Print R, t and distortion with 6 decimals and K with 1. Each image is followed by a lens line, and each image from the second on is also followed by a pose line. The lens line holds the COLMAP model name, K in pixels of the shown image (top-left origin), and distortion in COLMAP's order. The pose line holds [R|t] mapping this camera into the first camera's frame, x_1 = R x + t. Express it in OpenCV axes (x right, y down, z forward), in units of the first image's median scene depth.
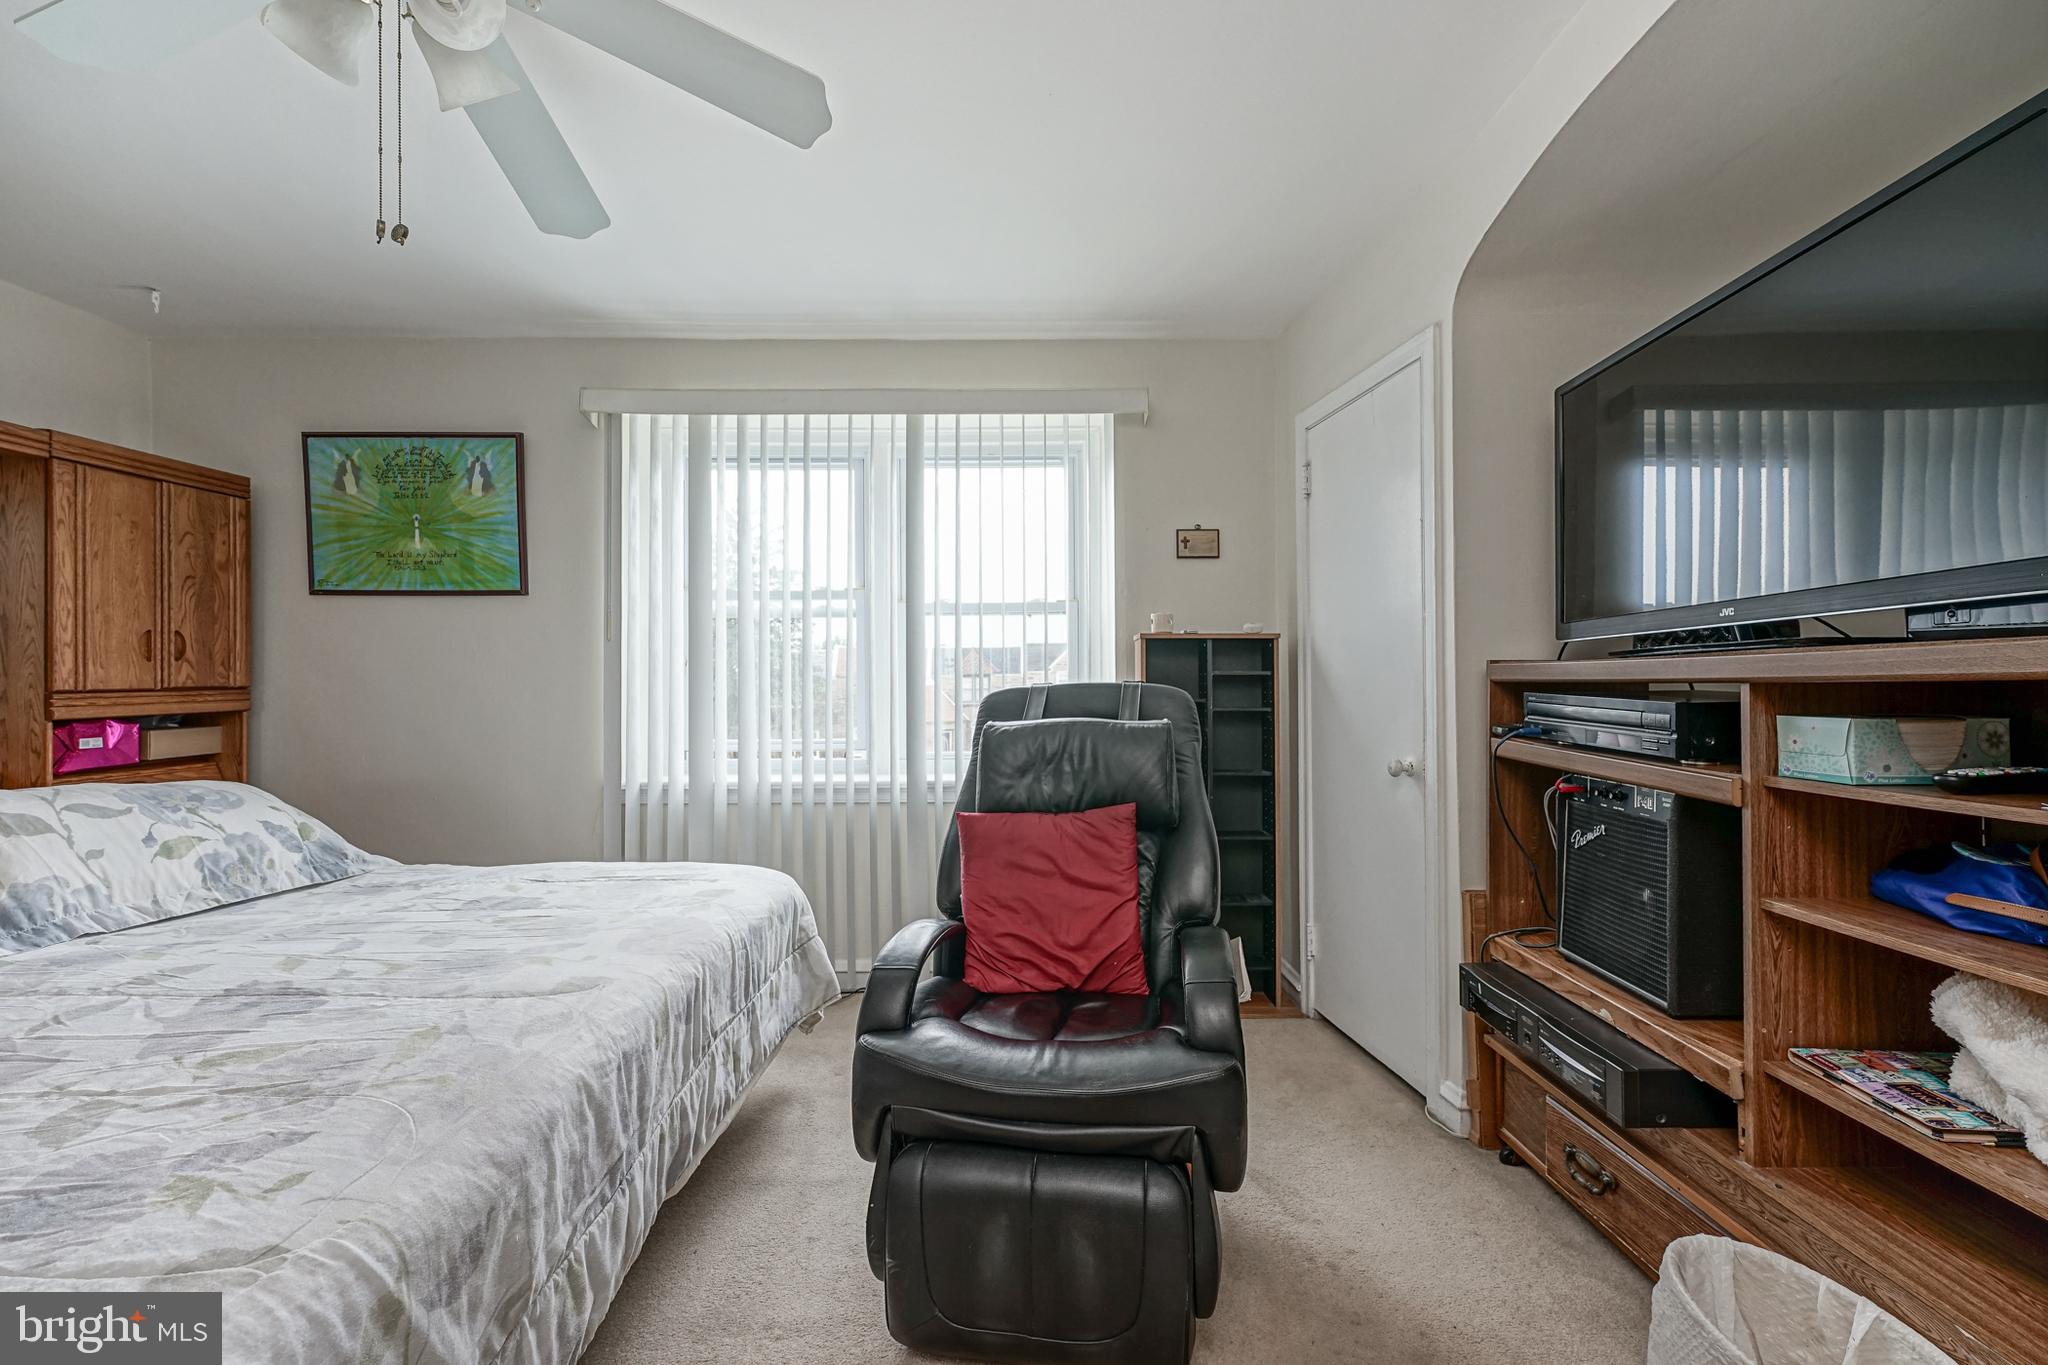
lens RADIAL K [[837.3, 0, 1031.6], [0, 837.3, 681.8], [0, 0, 1]] dist [0.000564, 0.000121]
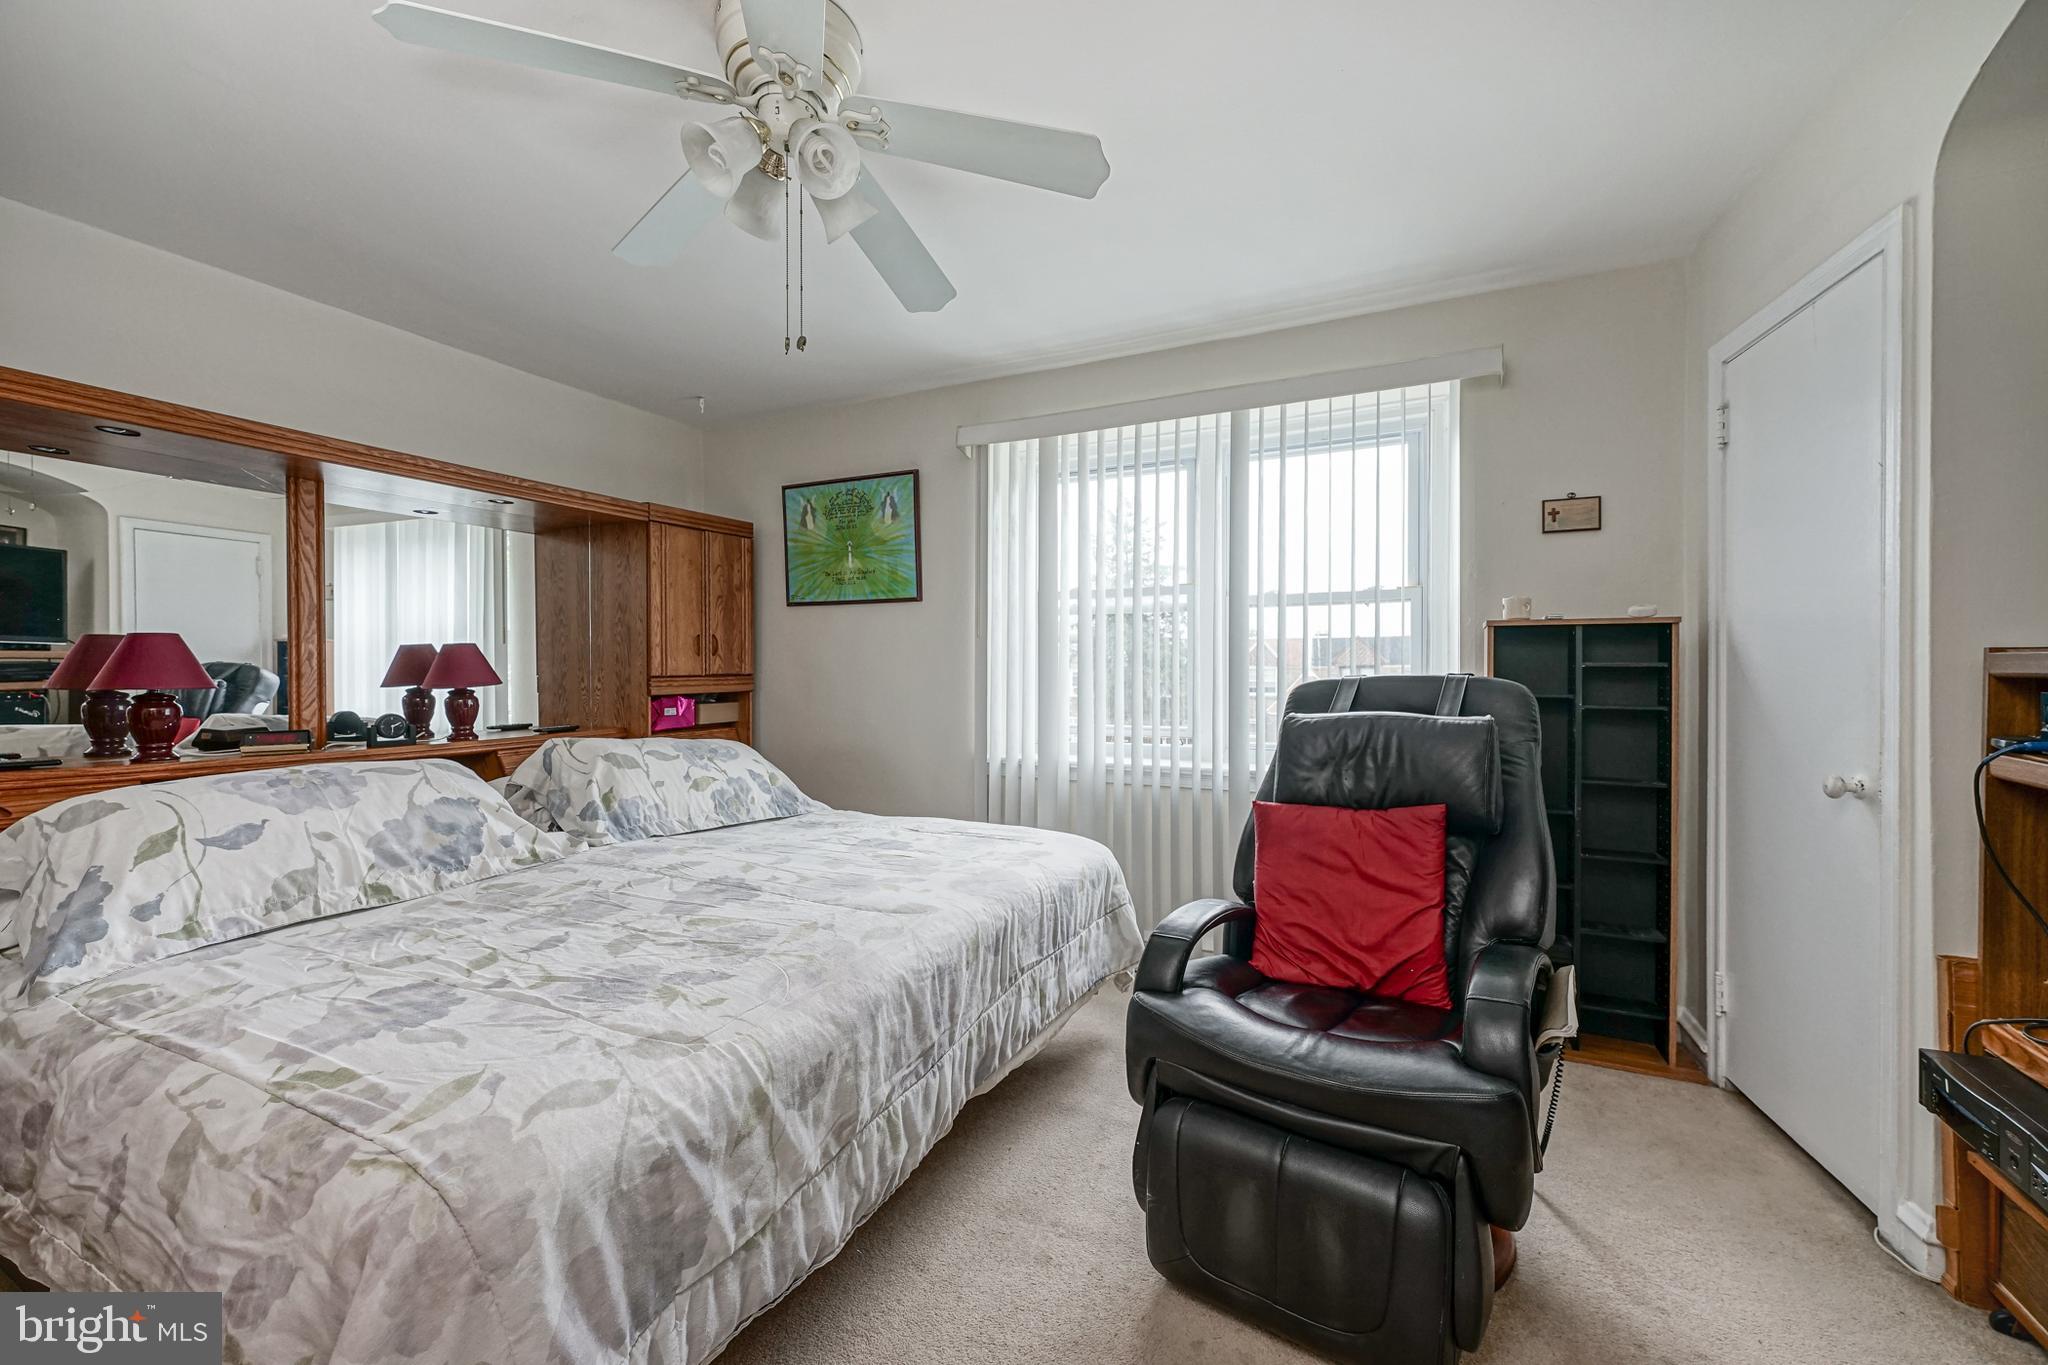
lens RADIAL K [[840.5, 0, 1033.1], [0, 840.5, 686.0], [0, 0, 1]] dist [-0.000492, 0.000368]
pose [[0.891542, 0.012148, -0.452774, 0.136732], [-0.005042, 0.999844, 0.016899, -0.000339], [0.452909, -0.012784, 0.891465, -0.037597]]
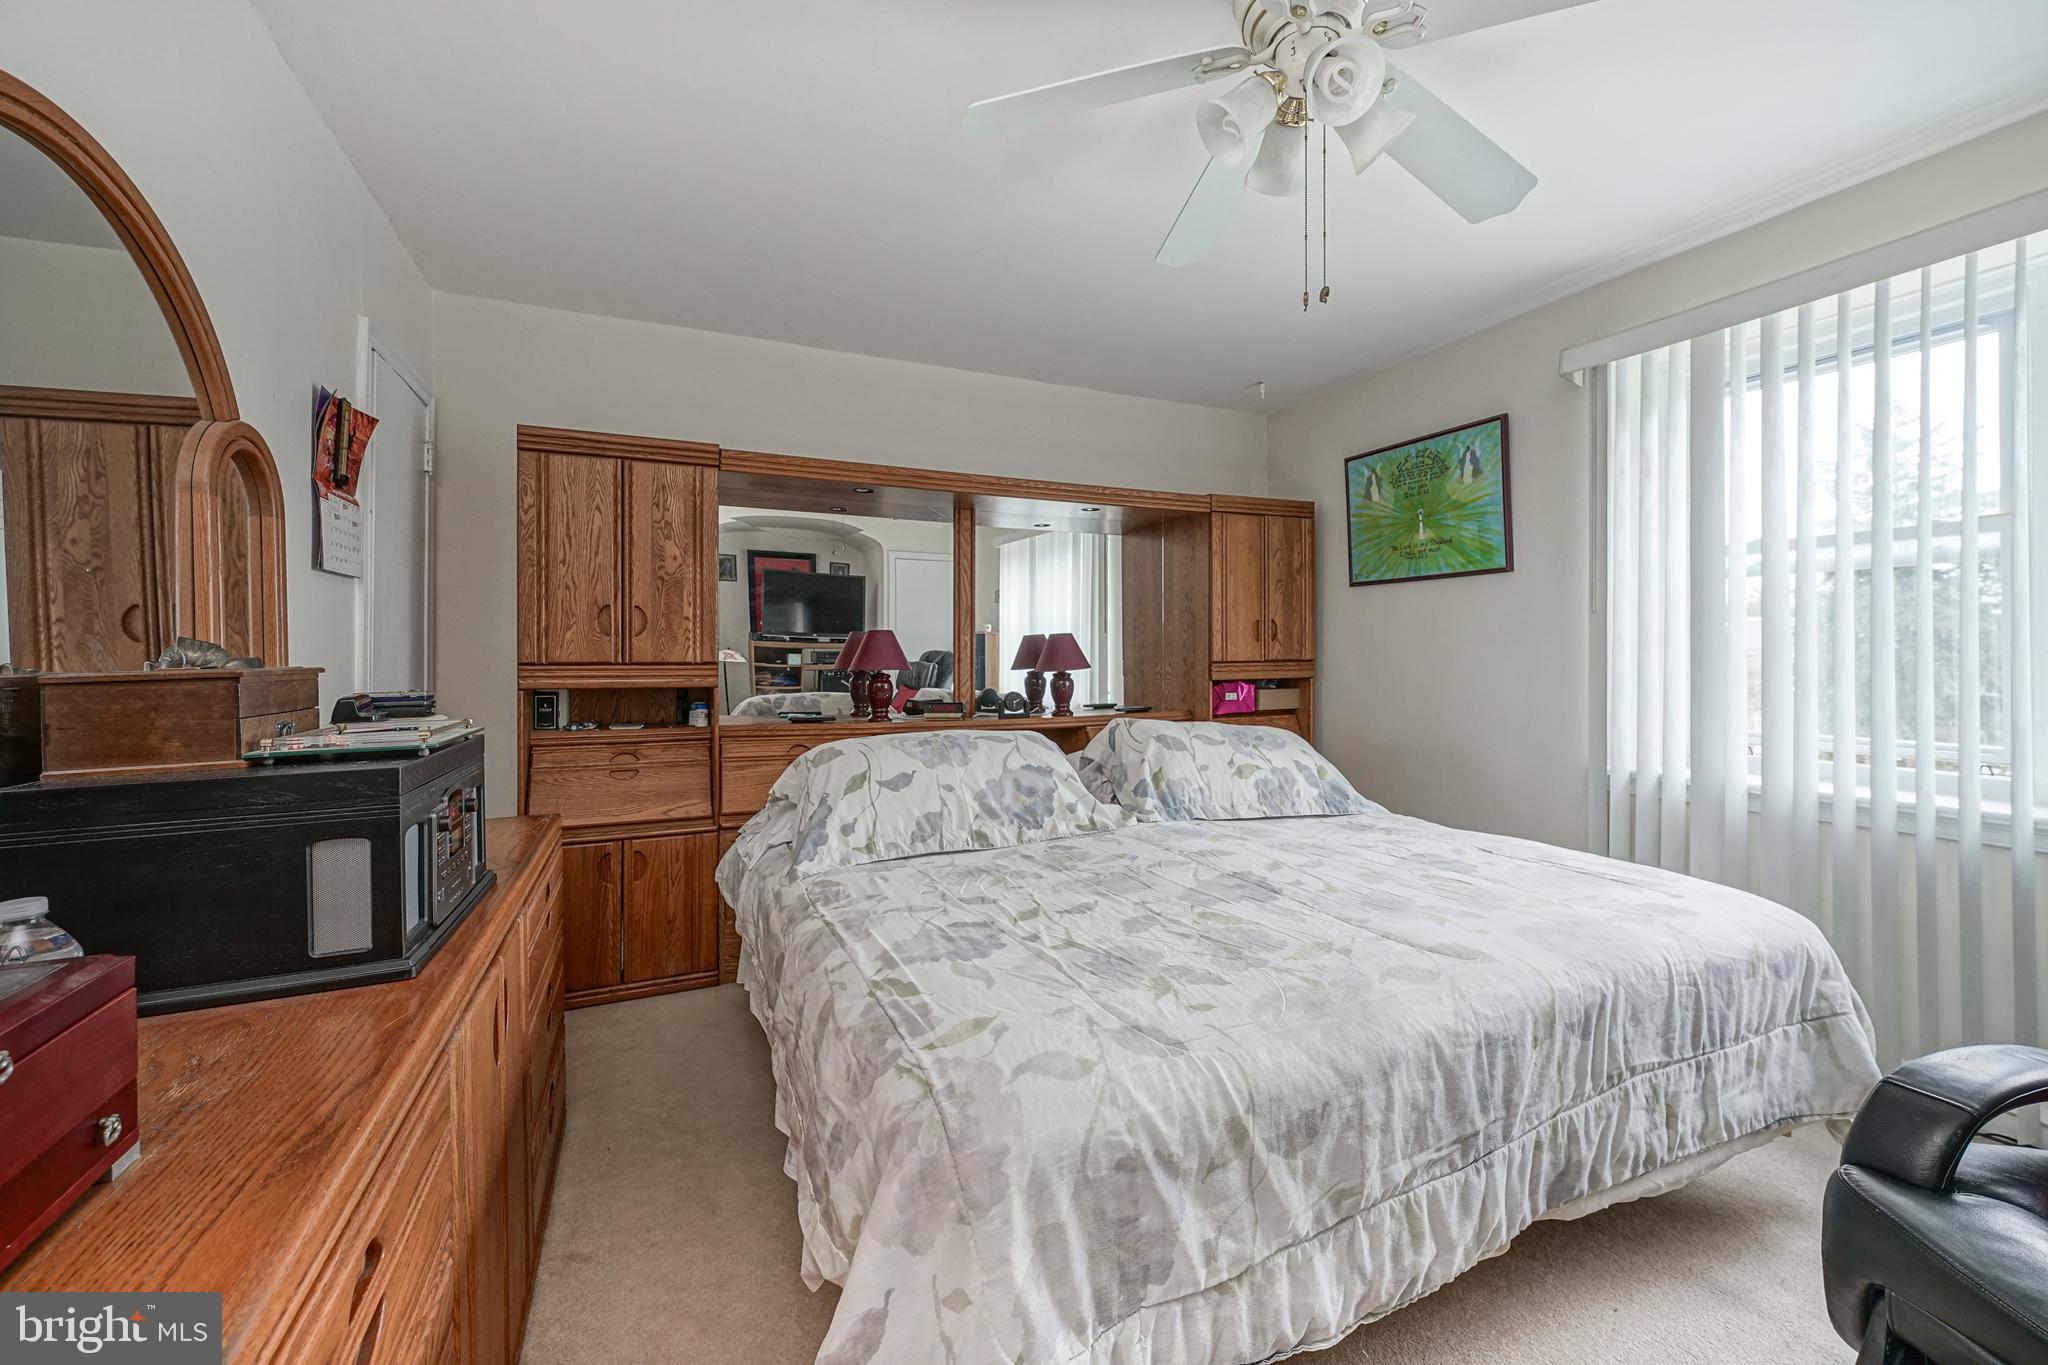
lens RADIAL K [[842.3, 0, 1016.0], [0, 842.3, 654.1], [0, 0, 1]] dist [0.001019, 0.000601]
pose [[0.384157, 0.001522, -0.923267, 0.143193], [-0.003099, 0.999995, 0.000359, -0.002355], [0.923263, 0.002723, 0.384160, 0.067854]]
